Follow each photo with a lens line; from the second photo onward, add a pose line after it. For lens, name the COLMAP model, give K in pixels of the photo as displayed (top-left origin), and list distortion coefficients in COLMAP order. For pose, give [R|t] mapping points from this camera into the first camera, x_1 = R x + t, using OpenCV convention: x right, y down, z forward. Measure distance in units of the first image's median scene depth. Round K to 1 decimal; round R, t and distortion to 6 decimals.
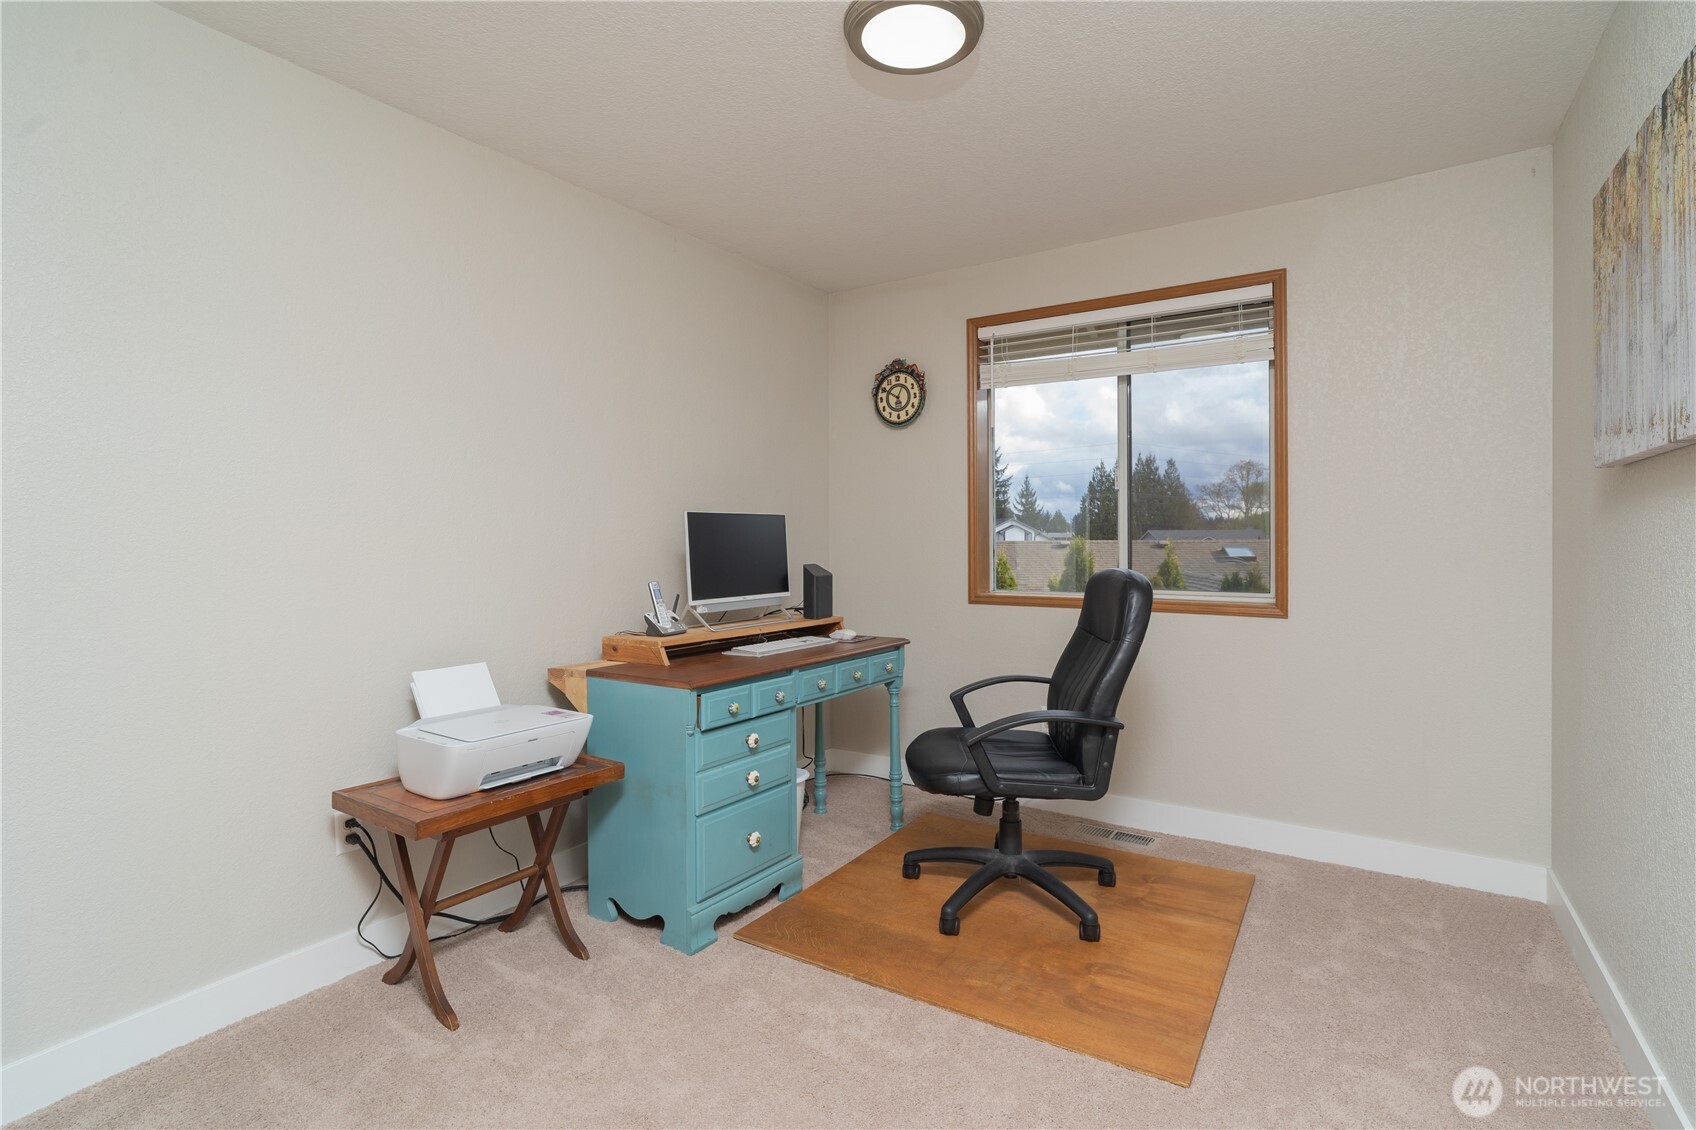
lens RADIAL K [[833.6, 0, 856.2], [0, 833.6, 538.5], [0, 0, 1]] dist [-0.001278, -0.000195]
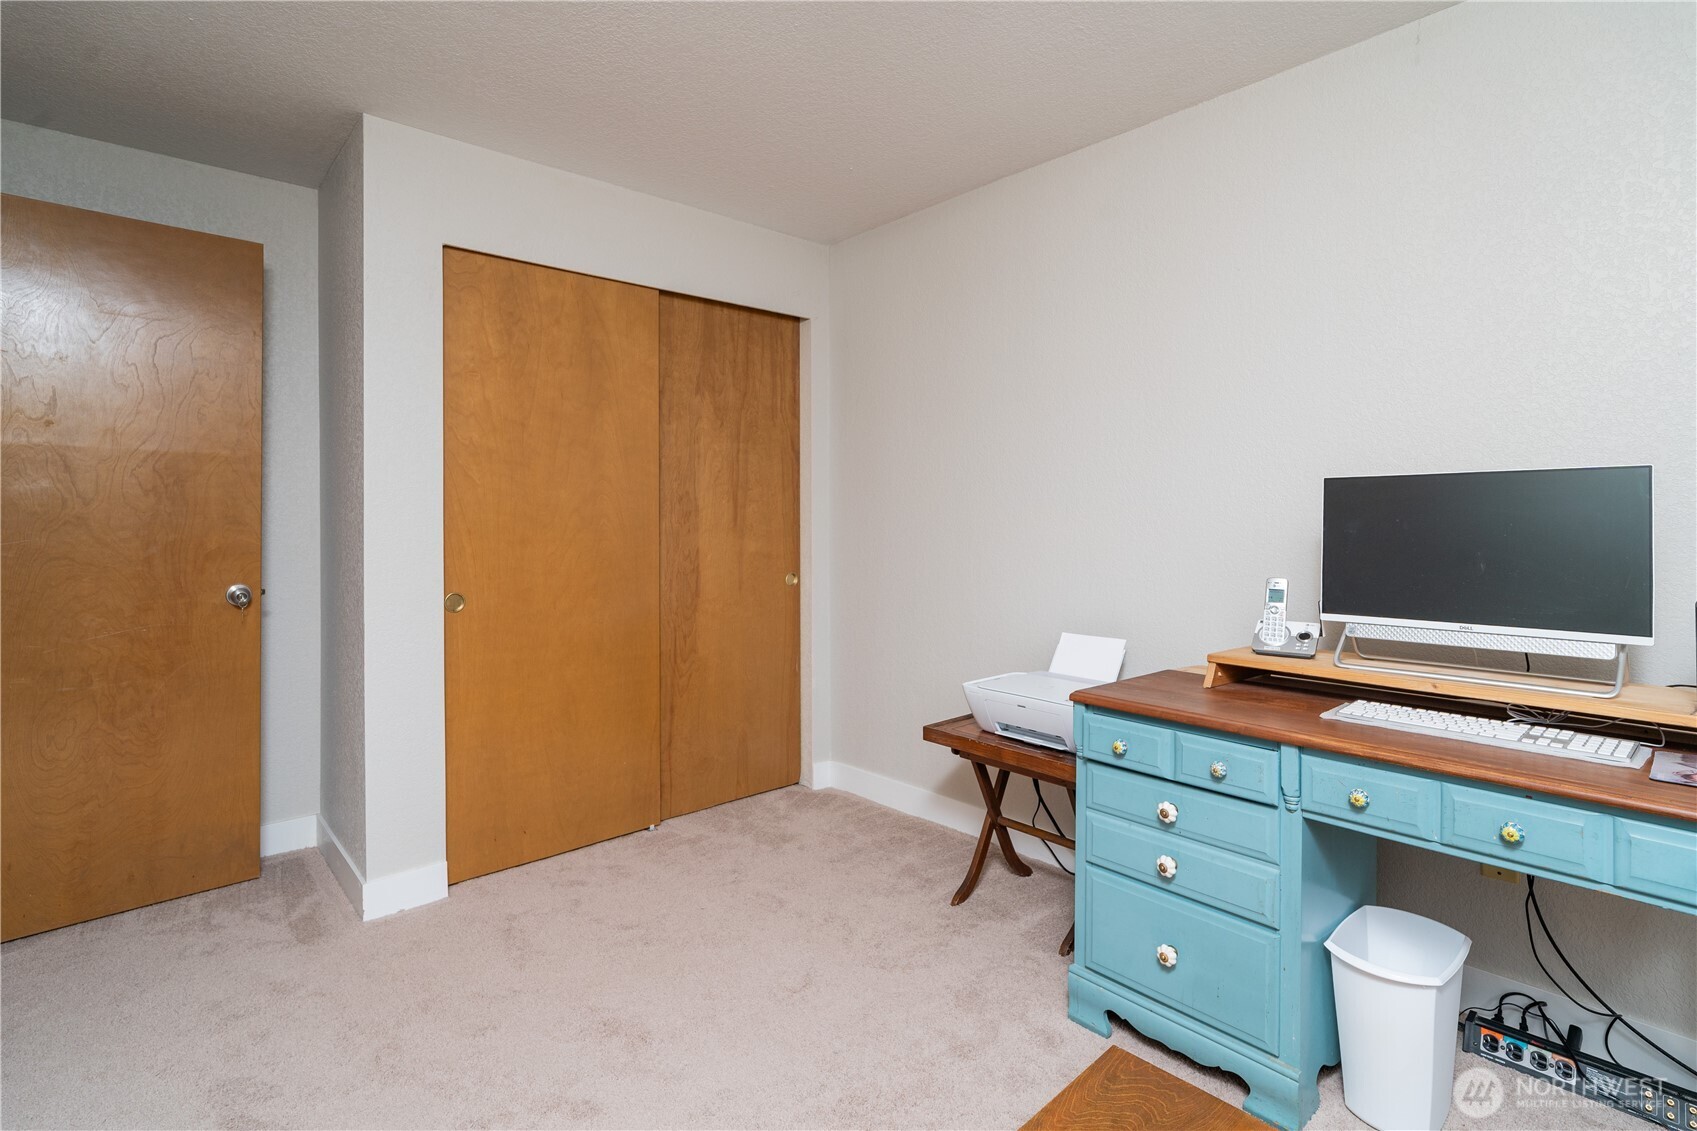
lens RADIAL K [[834.1, 0, 856.7], [0, 834.1, 538.9], [0, 0, 1]] dist [-0.001278, -0.000195]
pose [[-0.251870, 0.025848, -0.967416, 0.622814], [-0.003282, 0.999615, 0.027562, -0.000646], [0.967756, 0.010117, -0.251688, 0.958176]]
